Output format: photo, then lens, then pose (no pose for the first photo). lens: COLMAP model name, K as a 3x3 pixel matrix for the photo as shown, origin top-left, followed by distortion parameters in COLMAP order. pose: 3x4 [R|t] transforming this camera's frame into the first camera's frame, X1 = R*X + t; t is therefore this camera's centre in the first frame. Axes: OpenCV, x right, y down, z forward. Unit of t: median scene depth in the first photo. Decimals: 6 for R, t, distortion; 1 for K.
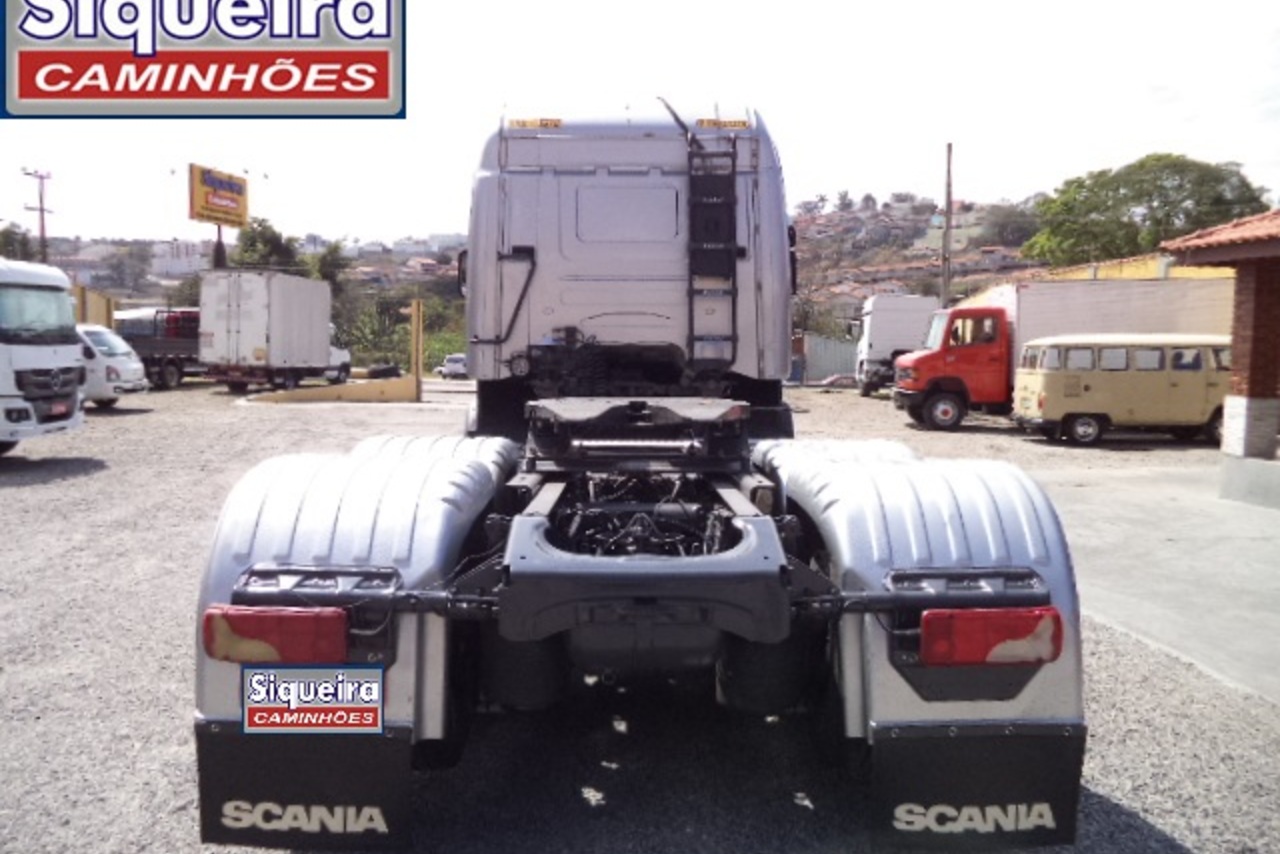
lens RADIAL K [[1037.3, 0, 631.5], [0, 1037.3, 435.4], [0, 0, 1]] dist [-0.012041, -0.006229]
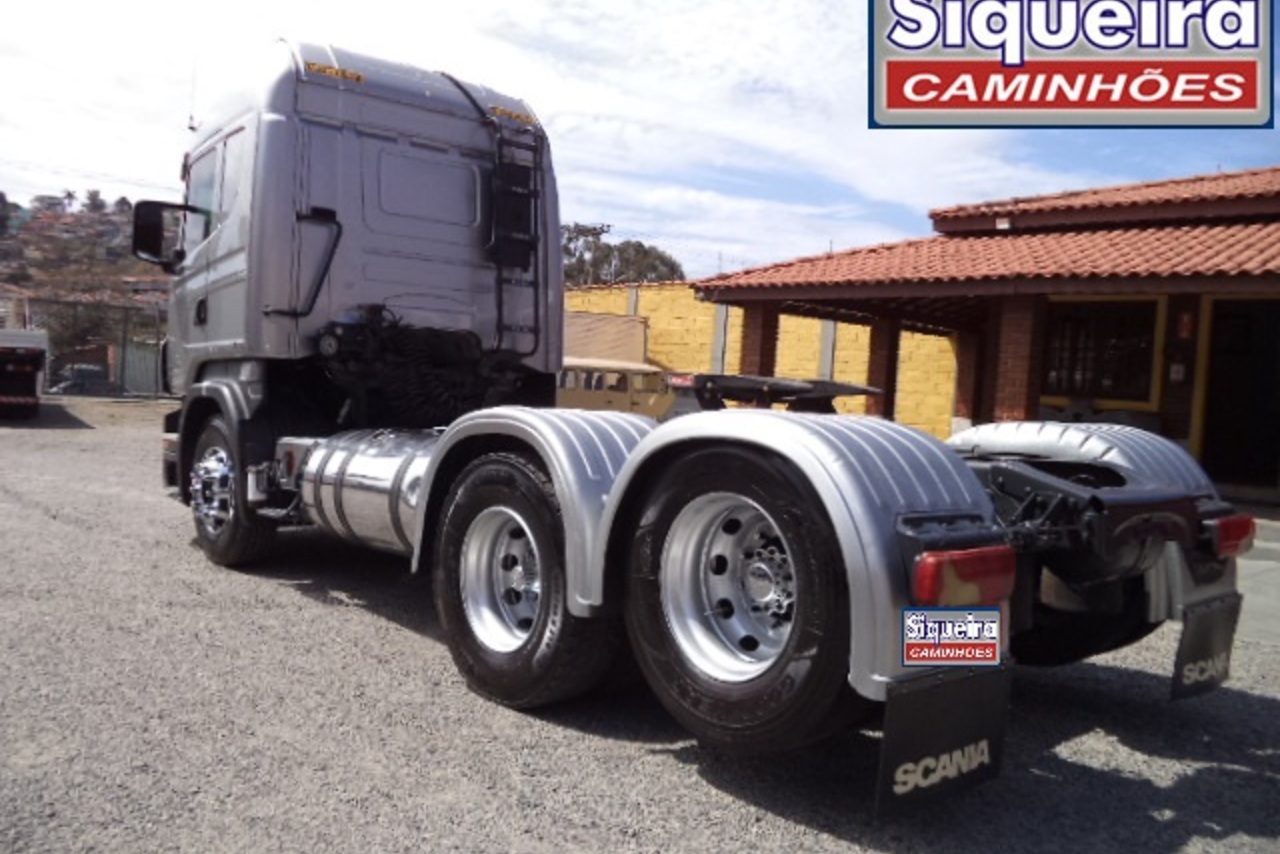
lens RADIAL K [[1037.3, 0, 634.2], [0, 1037.3, 429.5], [0, 0, 1]] dist [-0.012041, -0.006229]
pose [[0.777458, 0.013838, 0.628783, -0.130638], [0.002918, 0.999668, -0.025607, 0.008105], [-0.628928, 0.021743, 0.777159, 0.046210]]
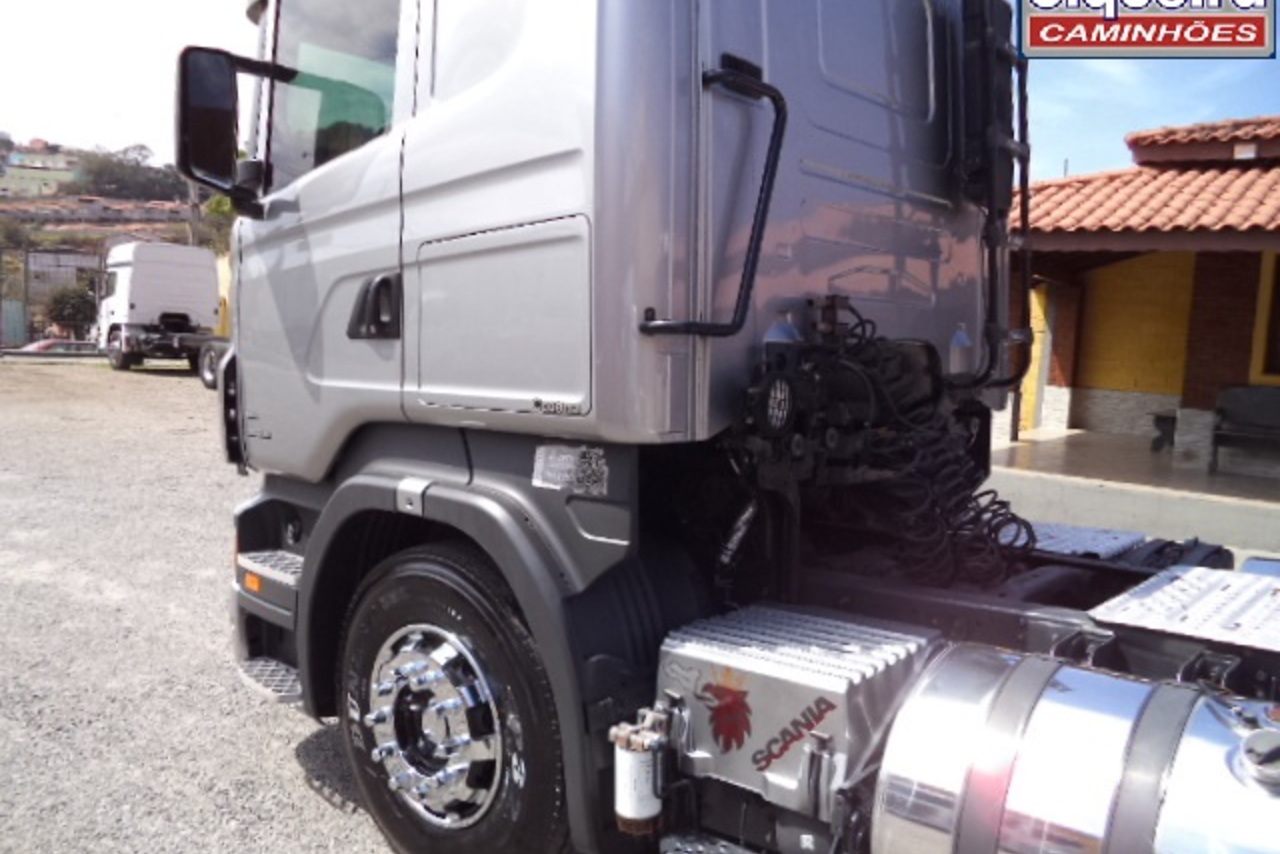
lens RADIAL K [[1037.3, 0, 649.3], [0, 1037.3, 434.2], [0, 0, 1]] dist [-0.012041, -0.006229]
pose [[0.672797, -0.044911, 0.738462, -0.114423], [0.018854, 0.998872, 0.043571, -0.020383], [-0.739587, -0.015392, 0.672885, 0.227733]]
